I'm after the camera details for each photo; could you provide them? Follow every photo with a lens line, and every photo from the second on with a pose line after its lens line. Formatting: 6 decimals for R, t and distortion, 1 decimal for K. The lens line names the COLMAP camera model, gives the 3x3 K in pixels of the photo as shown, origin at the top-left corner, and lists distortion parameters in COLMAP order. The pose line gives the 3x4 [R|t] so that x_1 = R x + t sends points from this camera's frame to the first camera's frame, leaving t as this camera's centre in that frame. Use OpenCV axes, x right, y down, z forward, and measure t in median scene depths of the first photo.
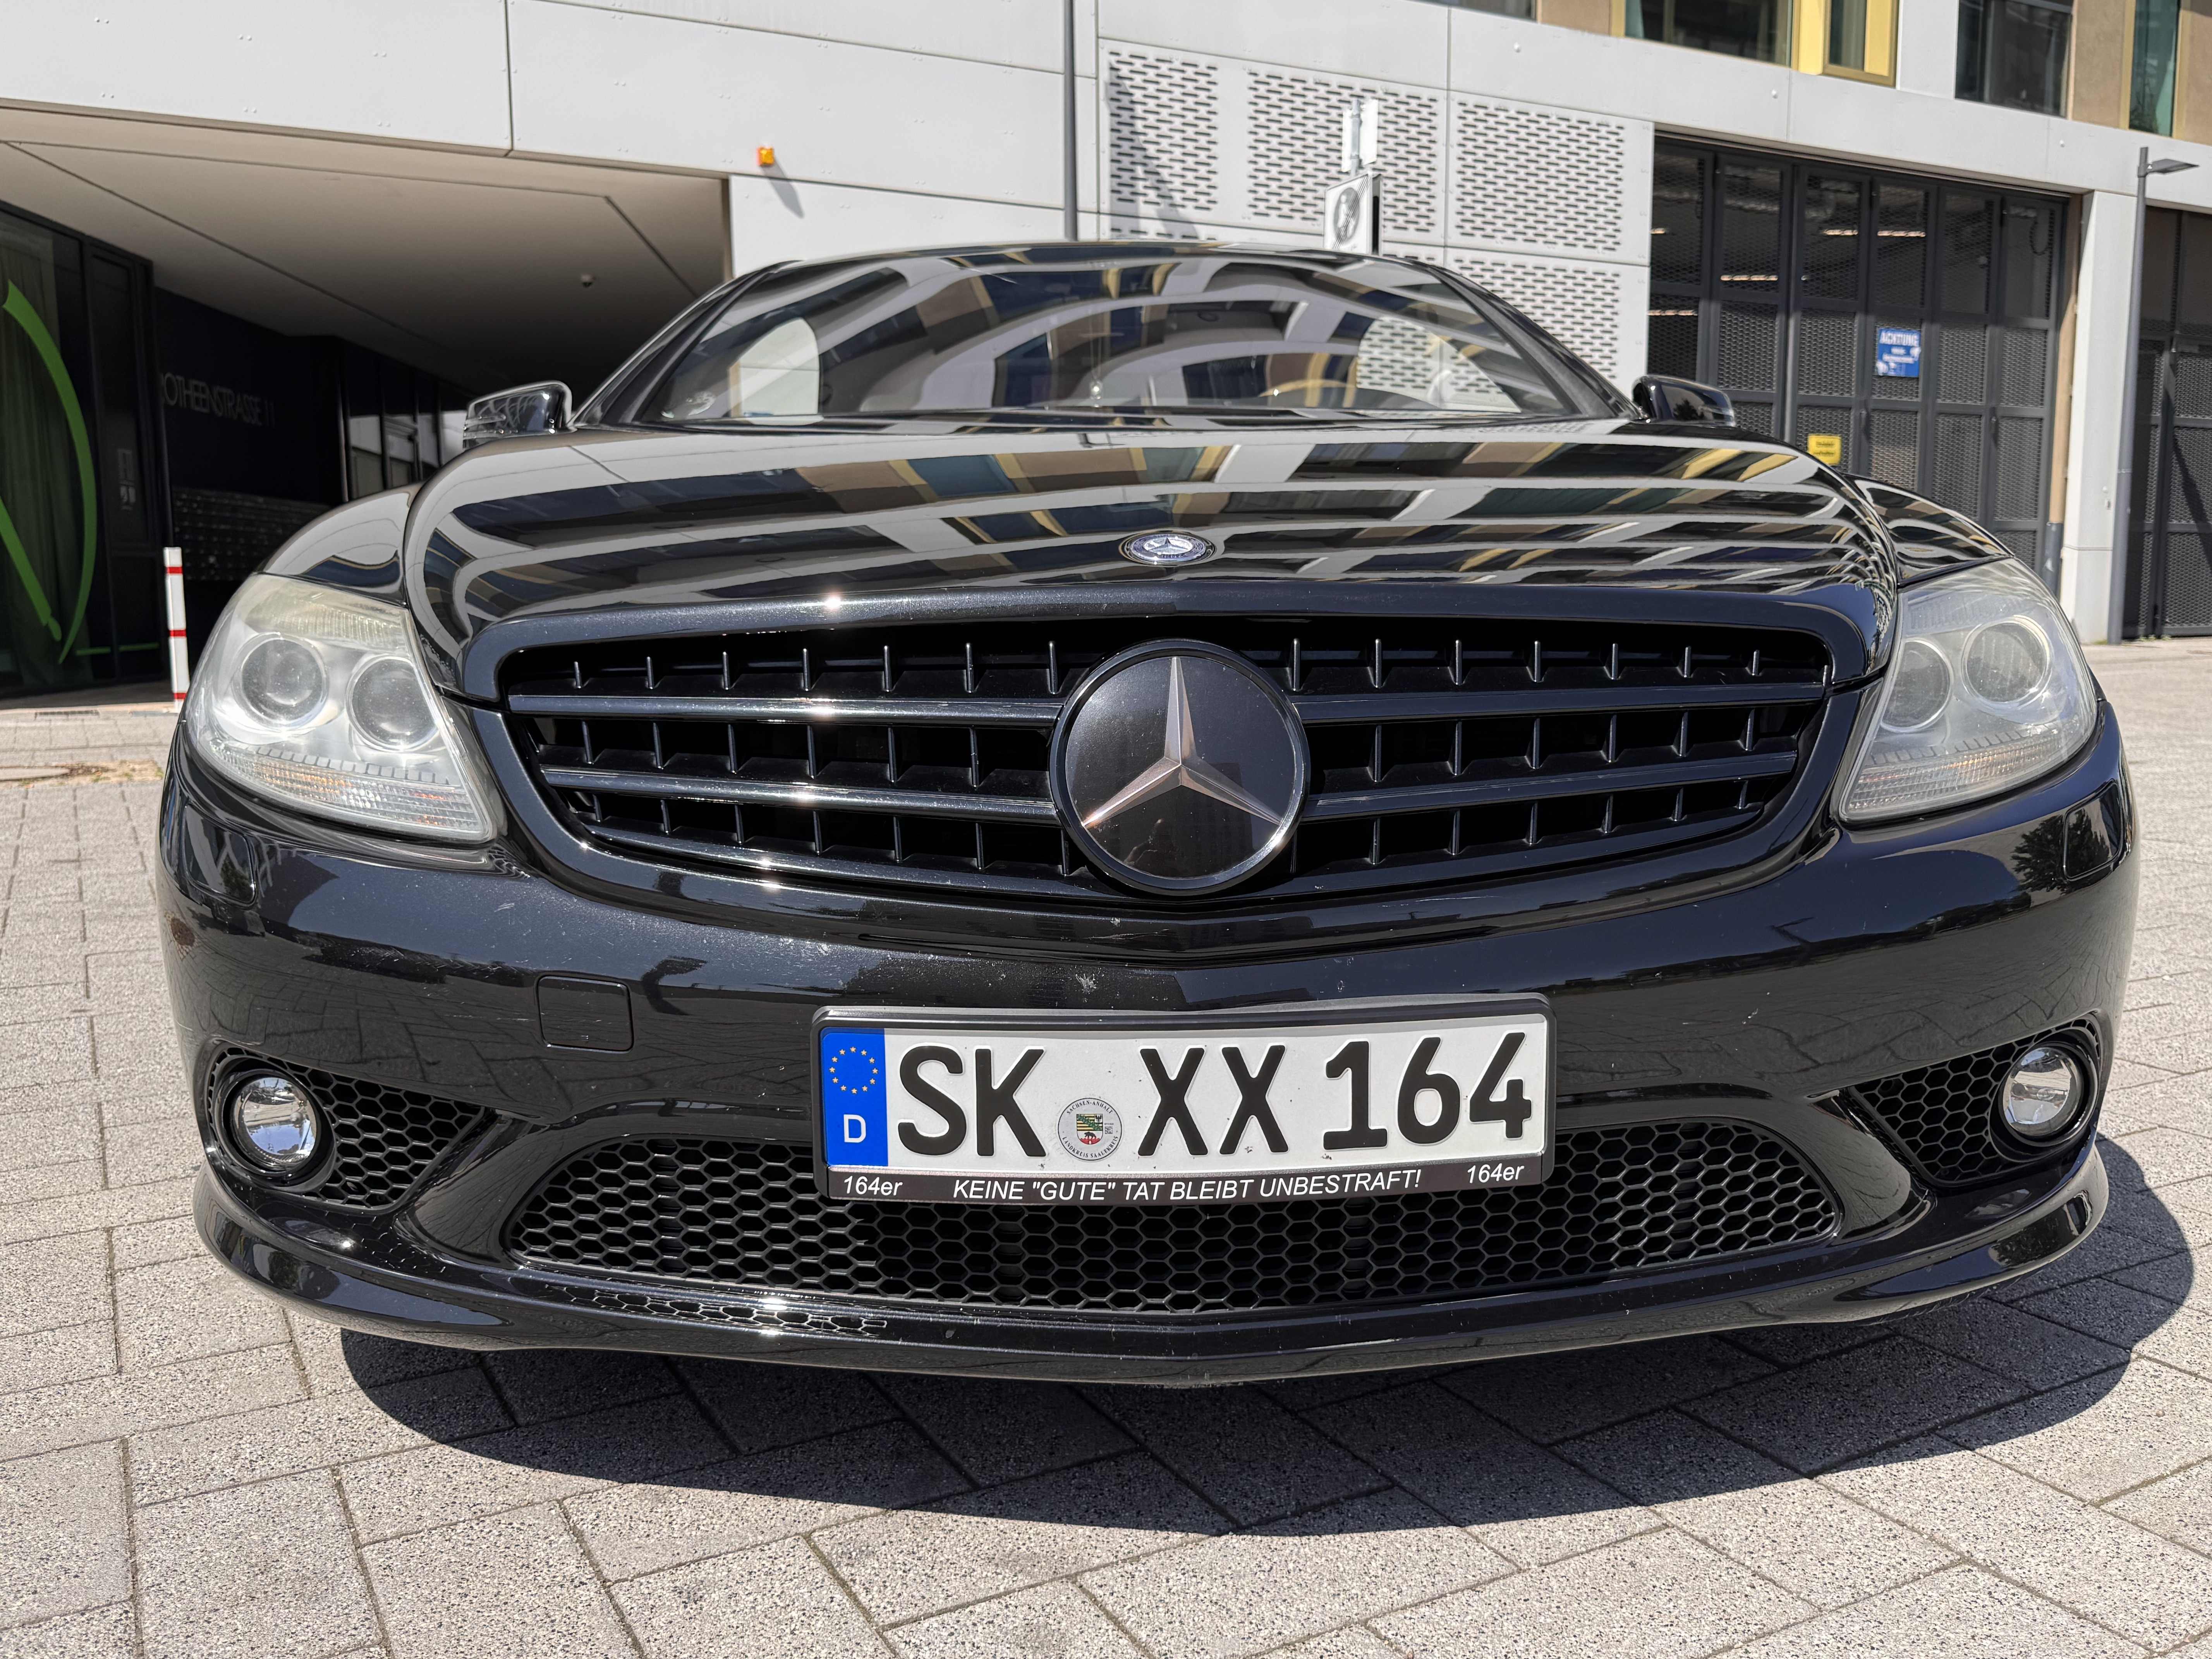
lens RADIAL K [[1870.7, 0, 1105.7], [0, 1870.7, 817.8], [0, 0, 1]] dist [0.058896, -0.101213]
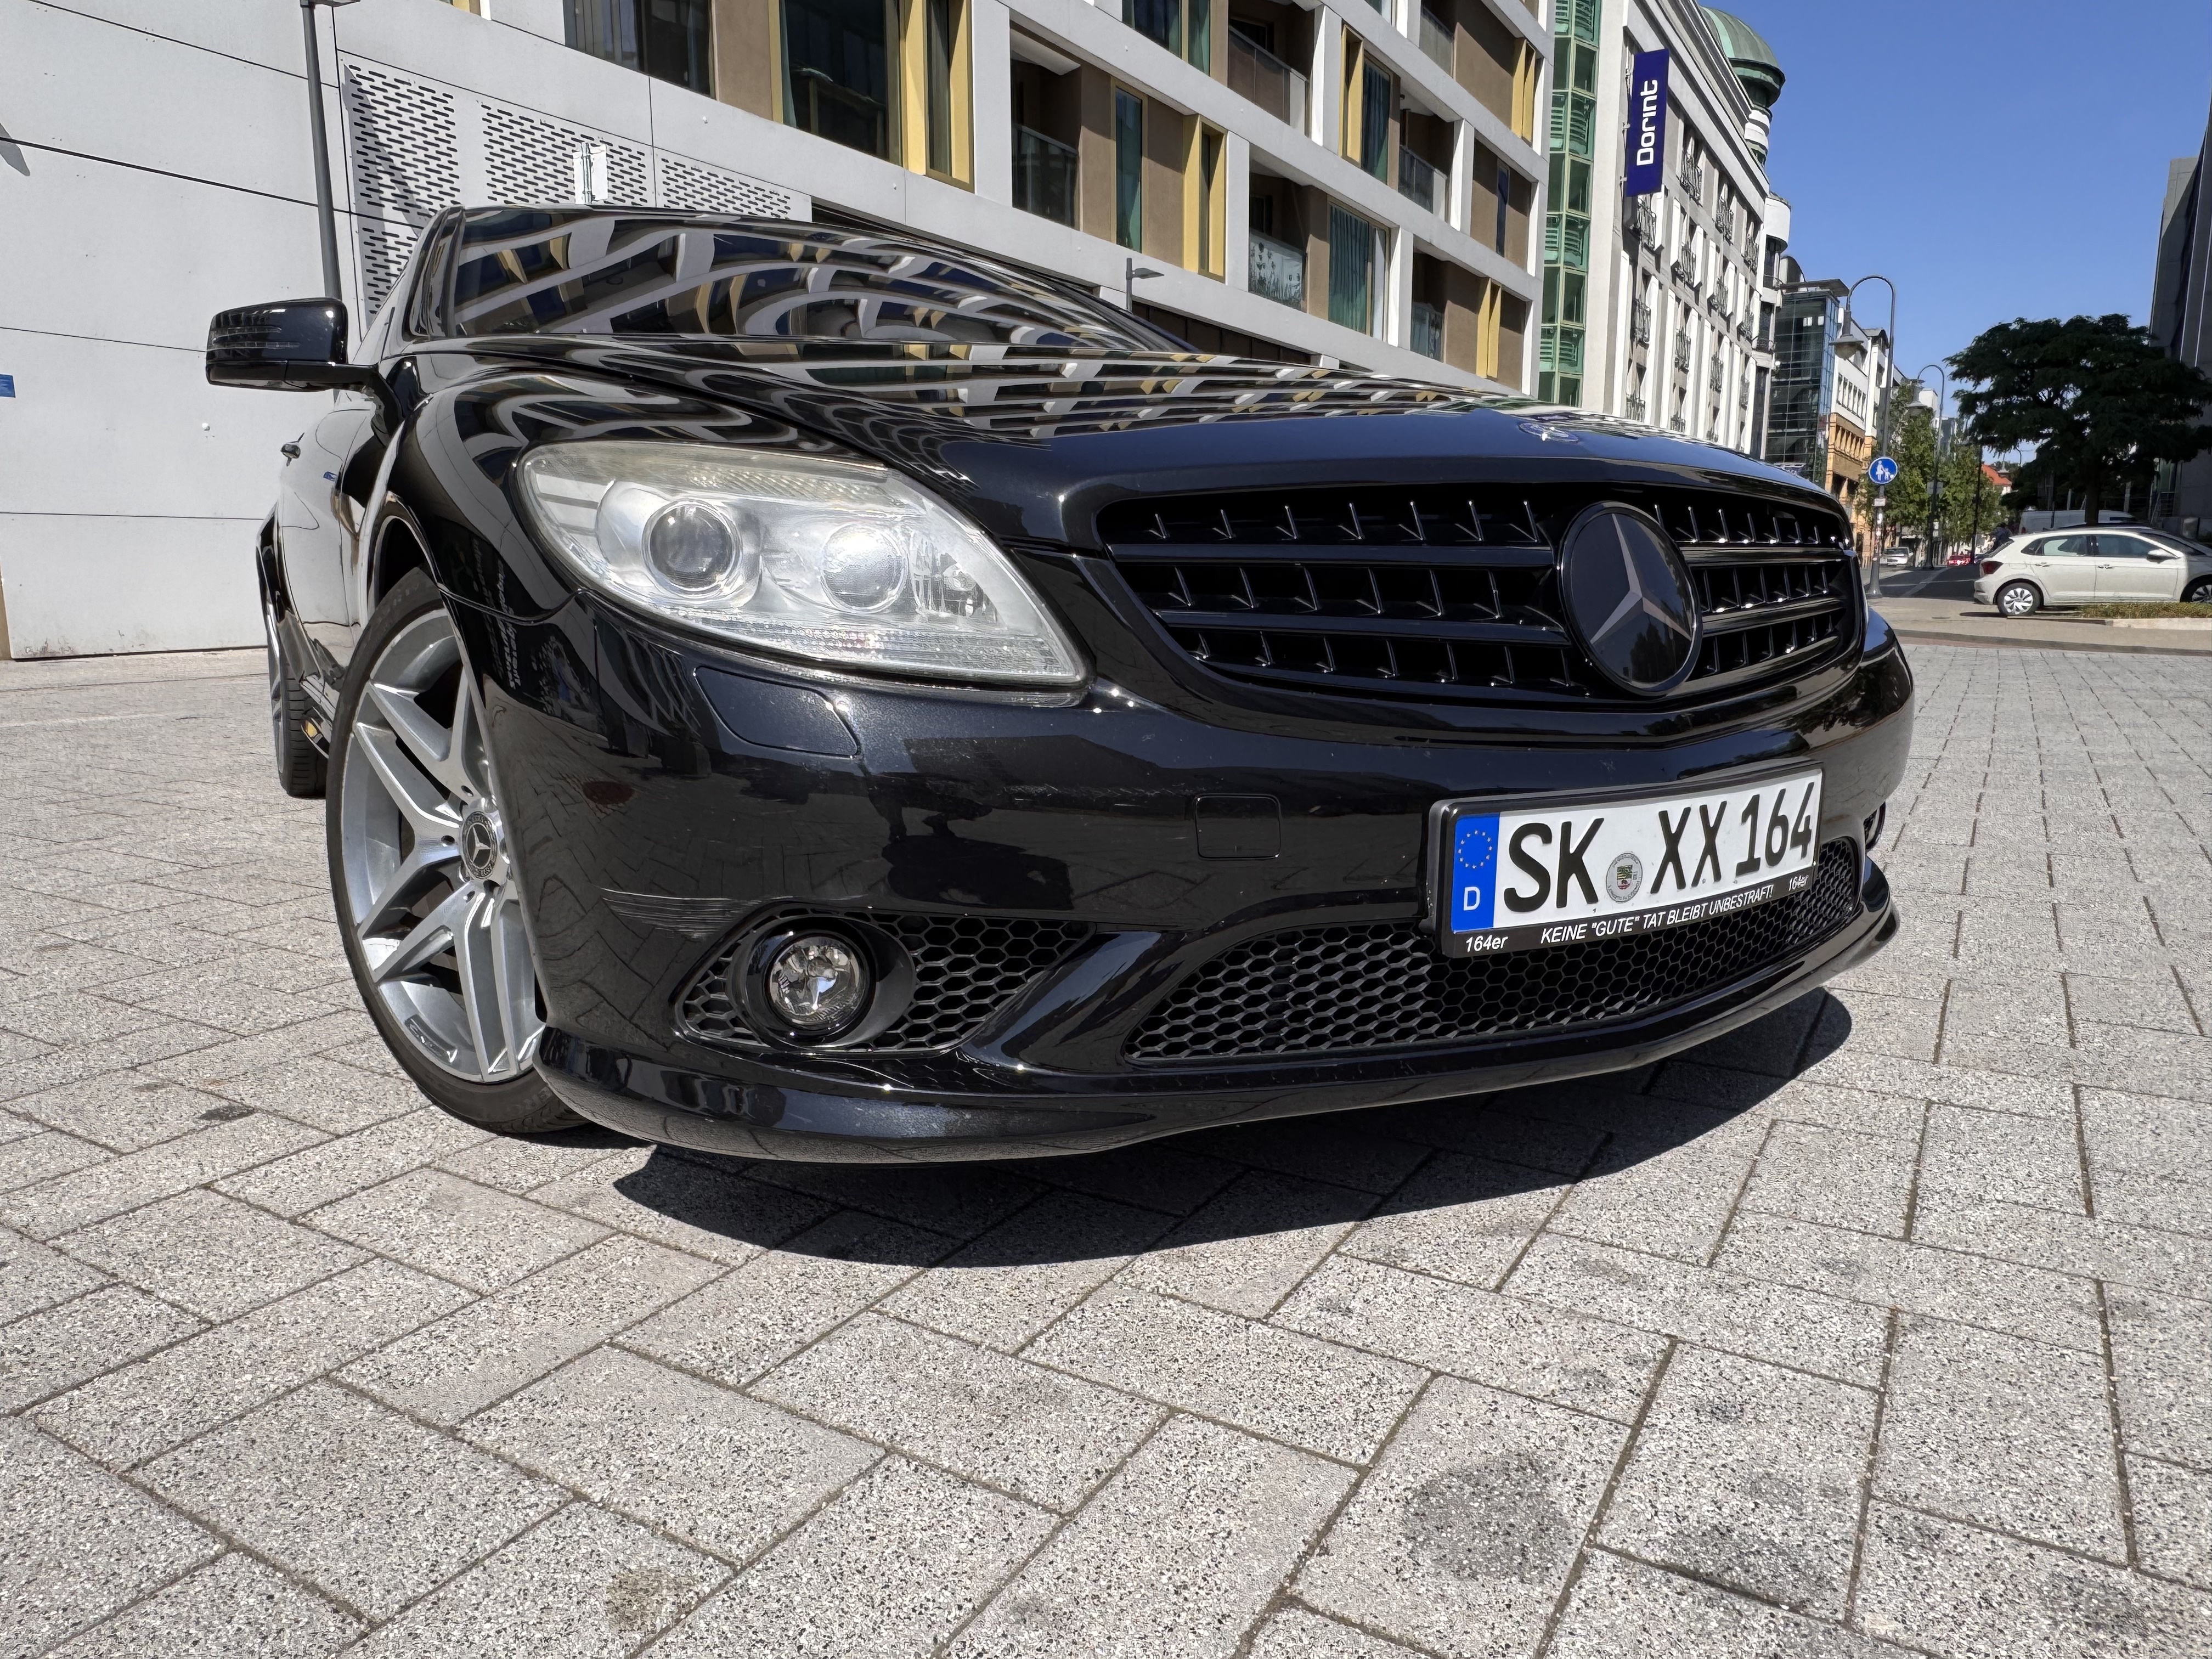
lens RADIAL K [[1498.5, 0, 1092.8], [0, 1498.5, 821.6], [0, 0, 1]] dist [-0.016475, 0.018959]
pose [[0.866259, -0.079192, 0.493279, -0.796738], [0.058732, 0.996653, 0.056865, 0.045553], [-0.496131, -0.020289, 0.868011, 0.272777]]
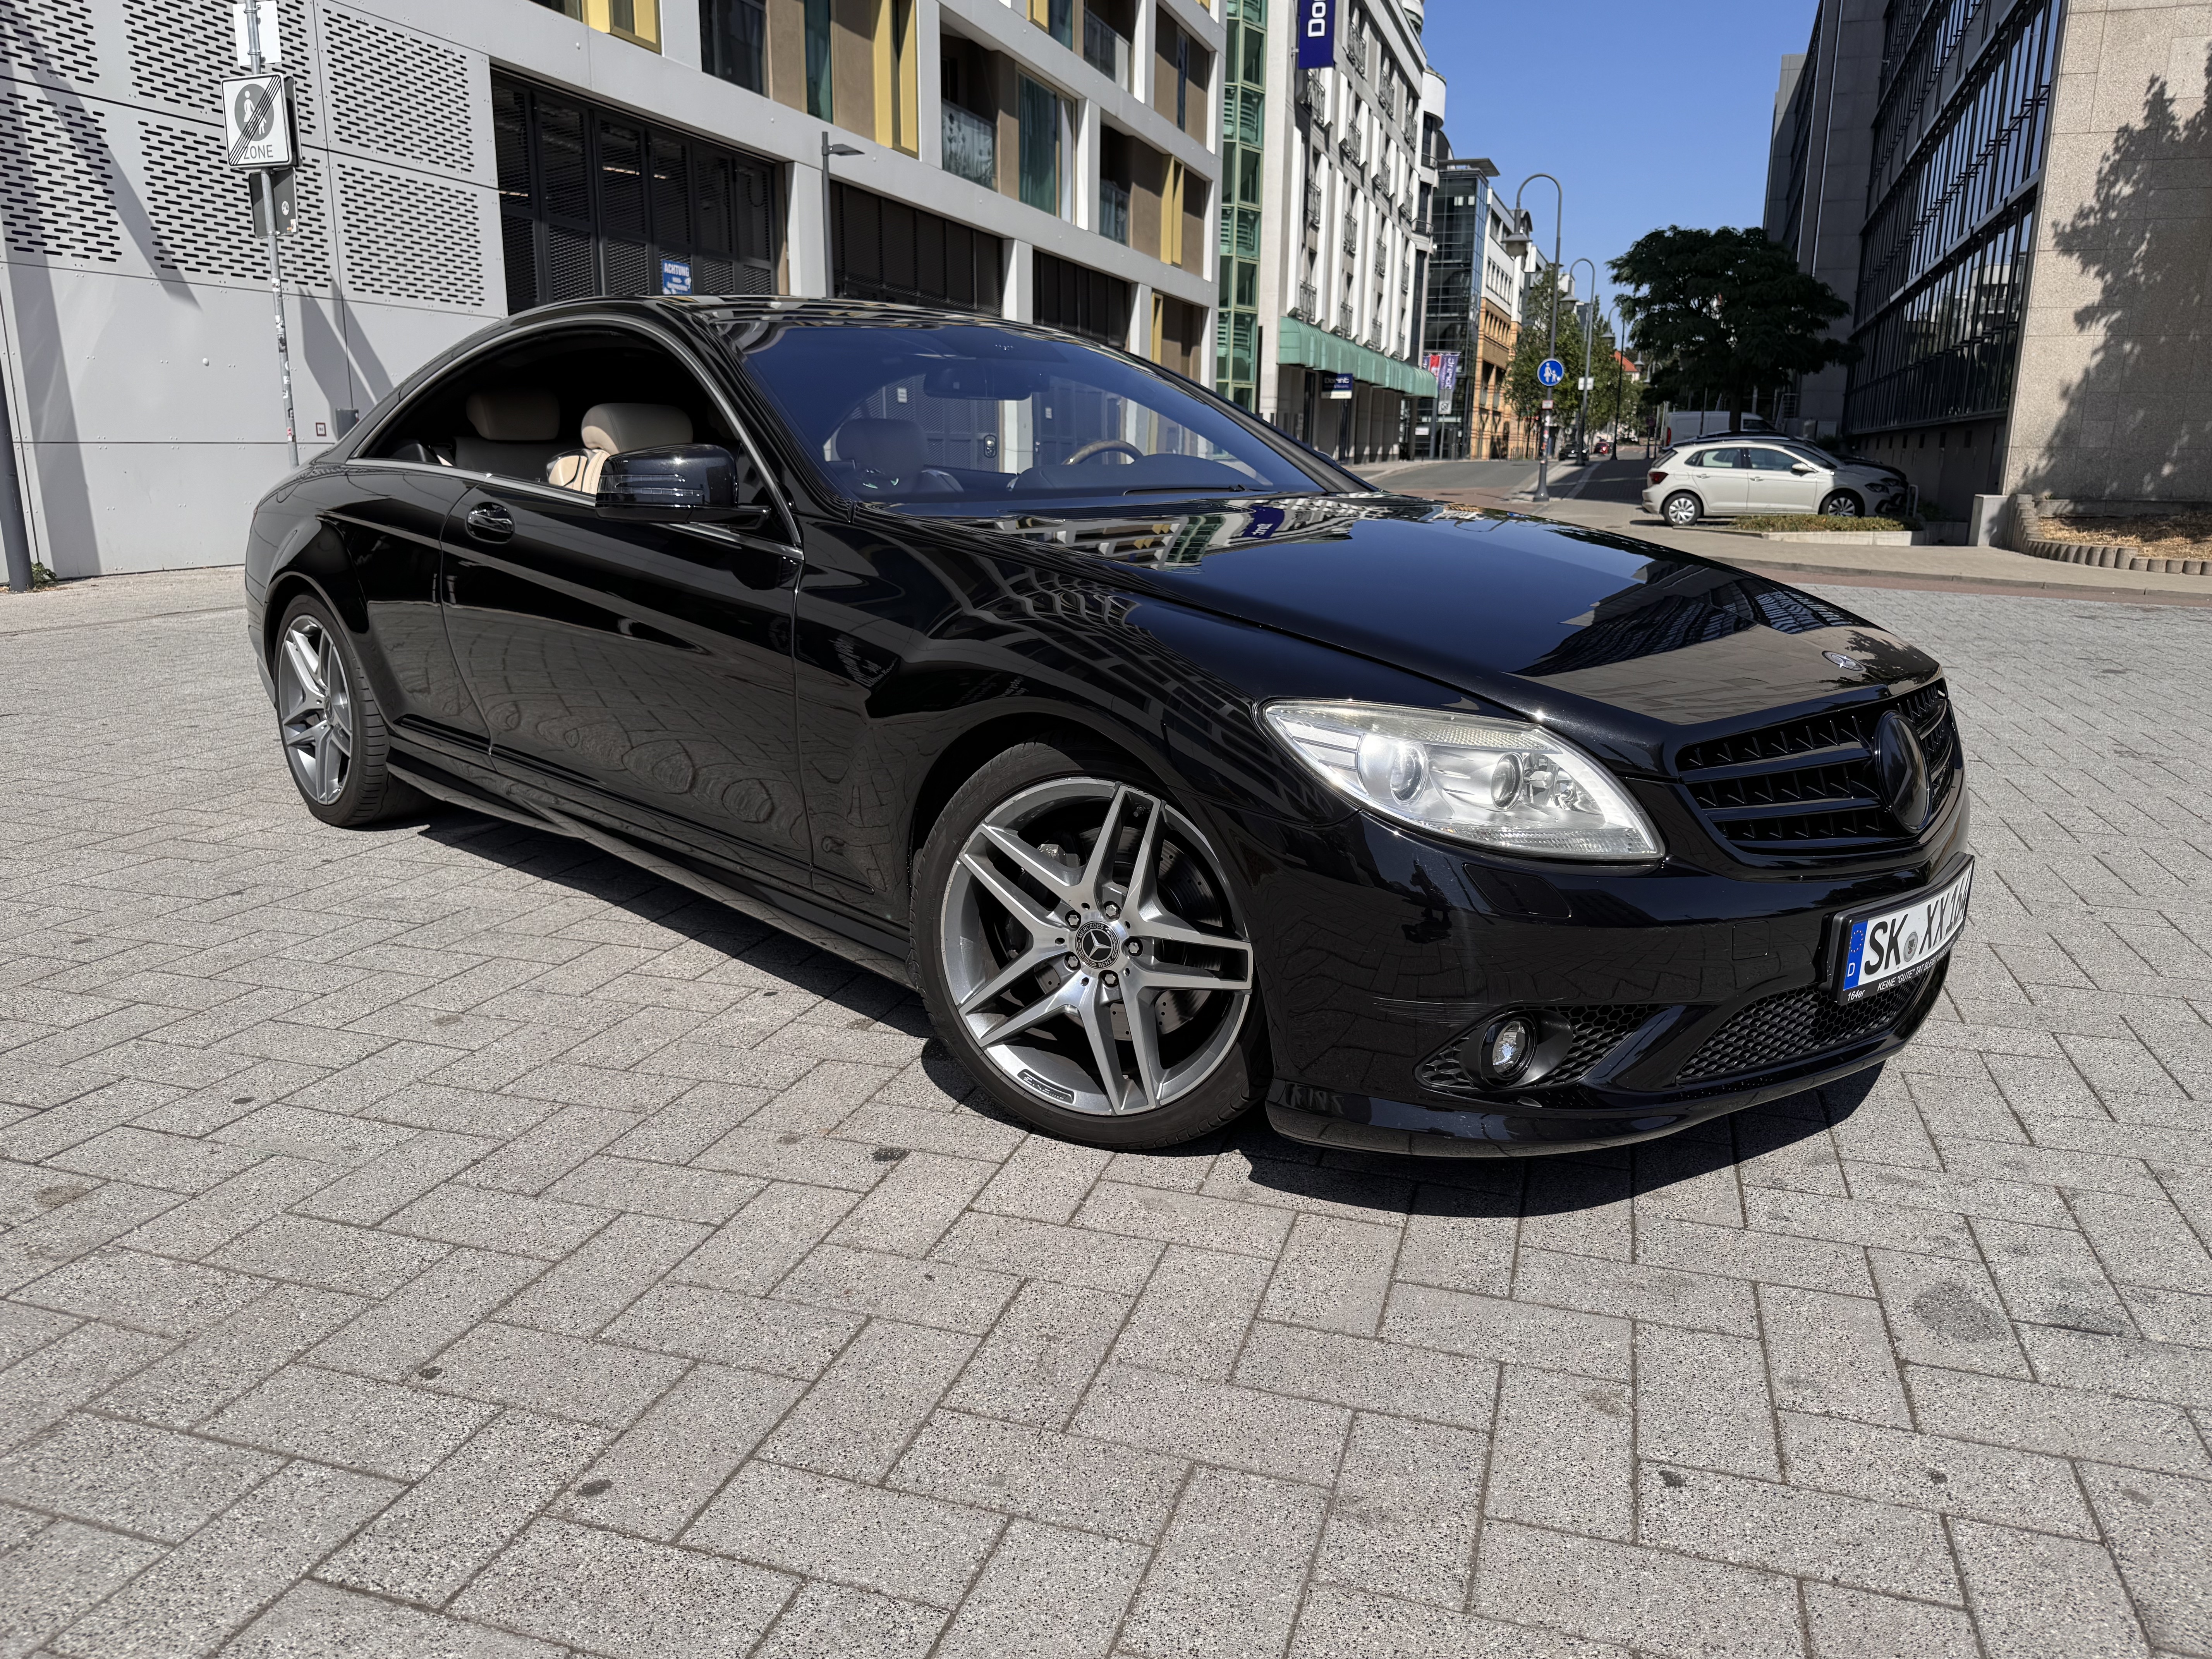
lens RADIAL K [[1630.3, 0, 1094.5], [0, 1630.3, 840.6], [0, 0, 1]] dist [0.021676, -0.027461]
pose [[0.723733, -0.150278, 0.673518, -1.846687], [0.070223, 0.986972, 0.144759, -0.278051], [-0.686498, -0.057471, 0.724857, 0.276211]]
